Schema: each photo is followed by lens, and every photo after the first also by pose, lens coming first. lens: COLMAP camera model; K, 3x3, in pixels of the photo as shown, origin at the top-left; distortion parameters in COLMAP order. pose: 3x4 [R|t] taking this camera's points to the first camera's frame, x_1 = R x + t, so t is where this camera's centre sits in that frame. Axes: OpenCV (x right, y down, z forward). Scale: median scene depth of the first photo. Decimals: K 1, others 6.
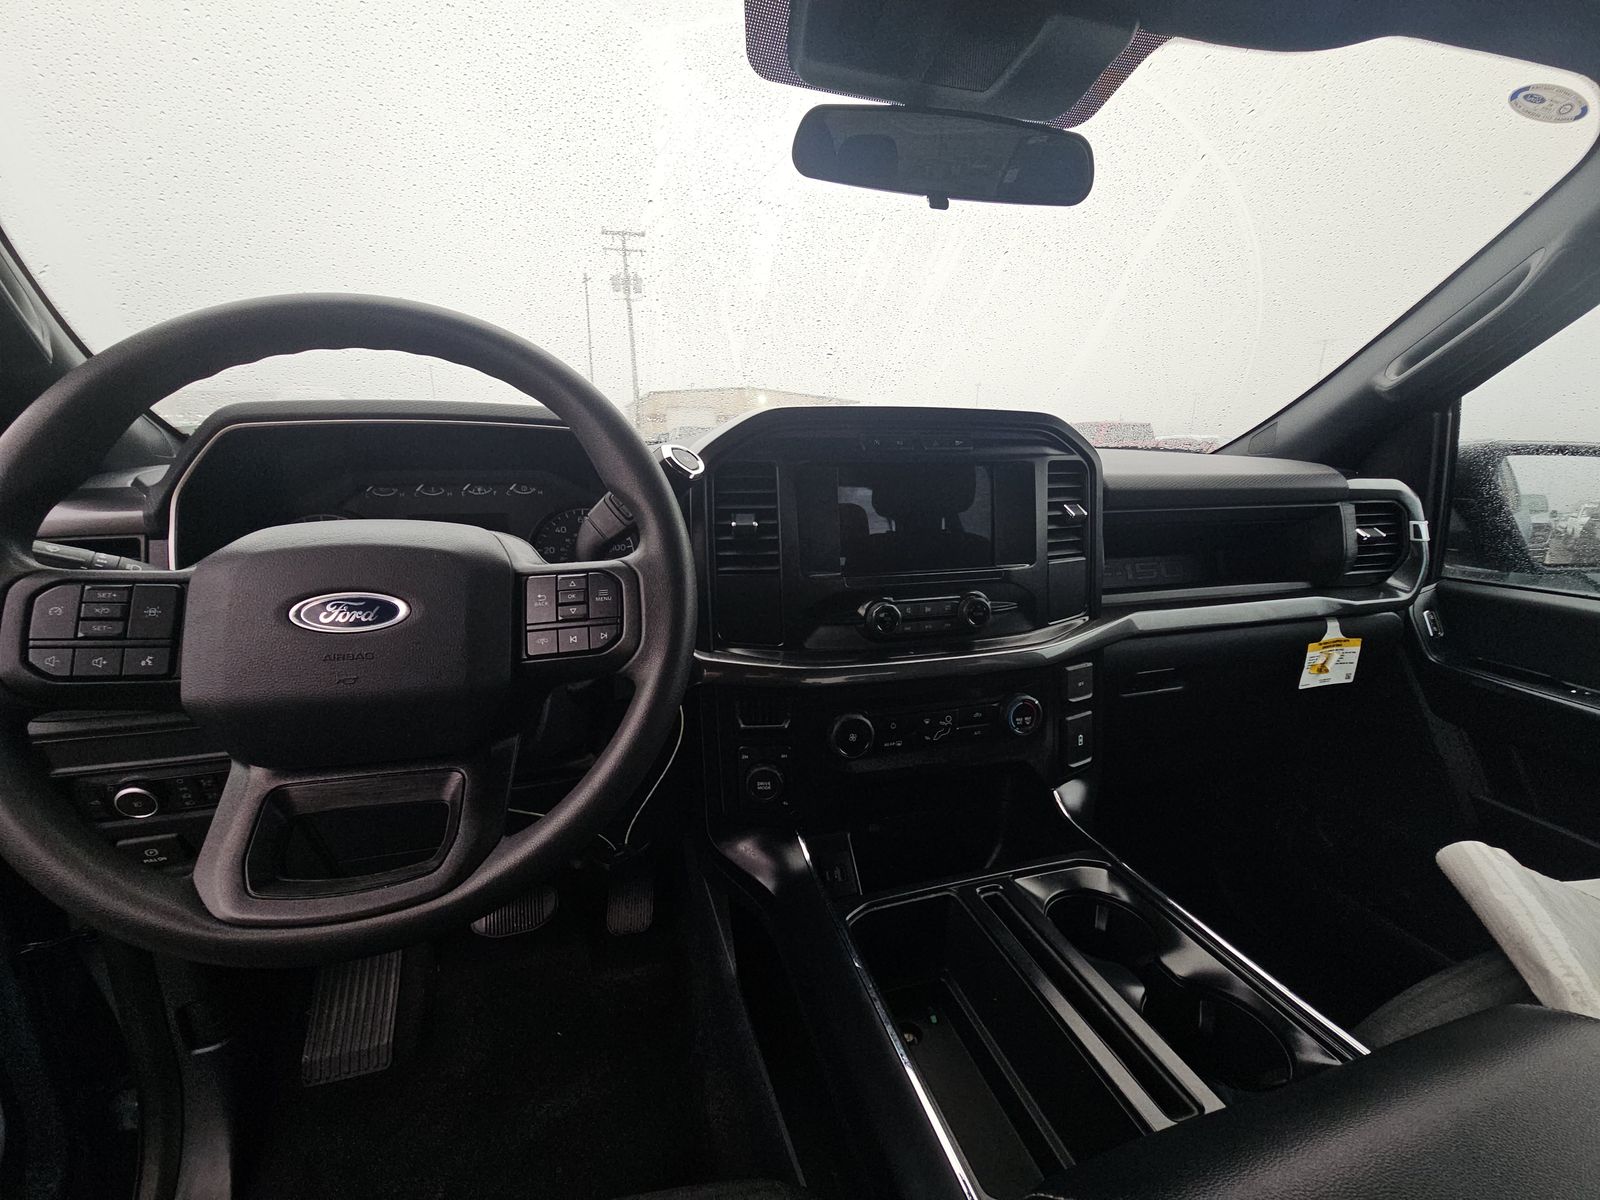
lens RADIAL K [[636.8, 0, 798.8], [0, 636.8, 598.3], [0, 0, 1]] dist [0.001211, -0.000512]
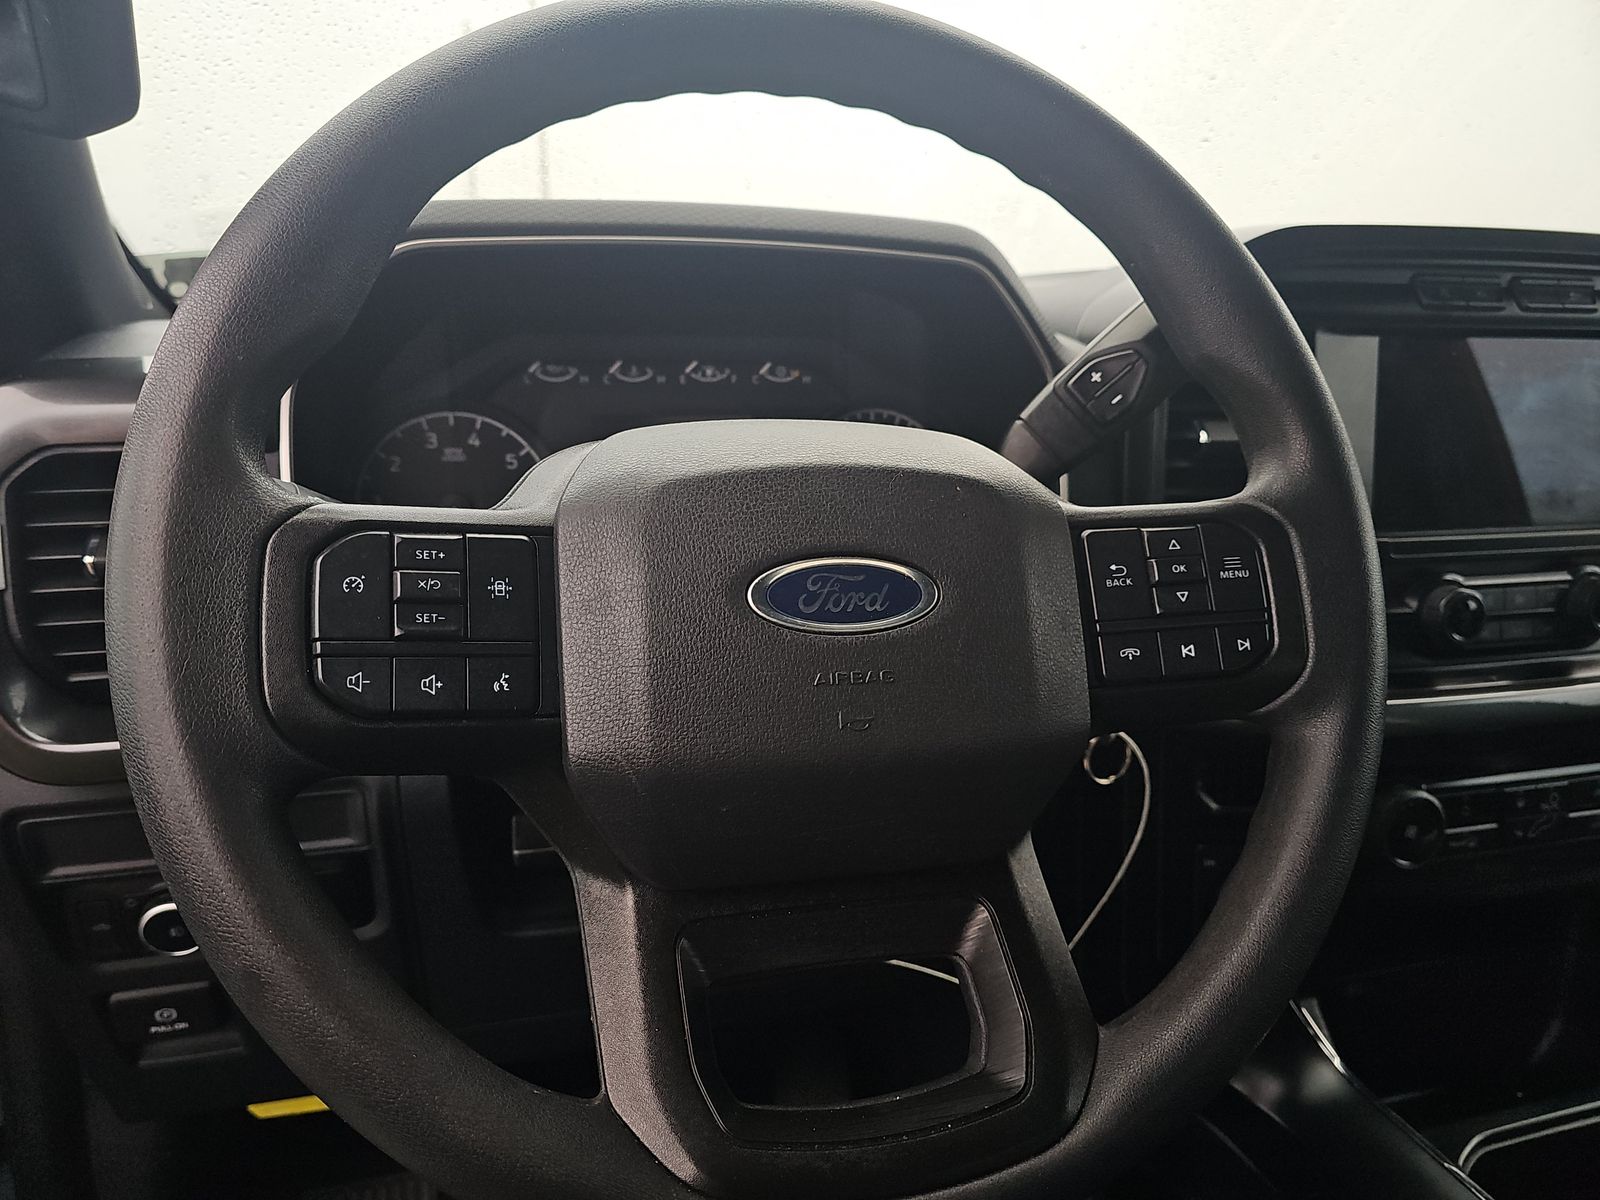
lens RADIAL K [[1067.2, 0, 794.7], [0, 1067.2, 598.8], [0, 0, 1]] dist [0.010532, -0.001756]
pose [[0.999759, 0.012953, -0.017720, -0.645246], [-0.012517, 0.999621, 0.024527, 0.004209], [0.018031, -0.024300, 0.999542, 0.109831]]
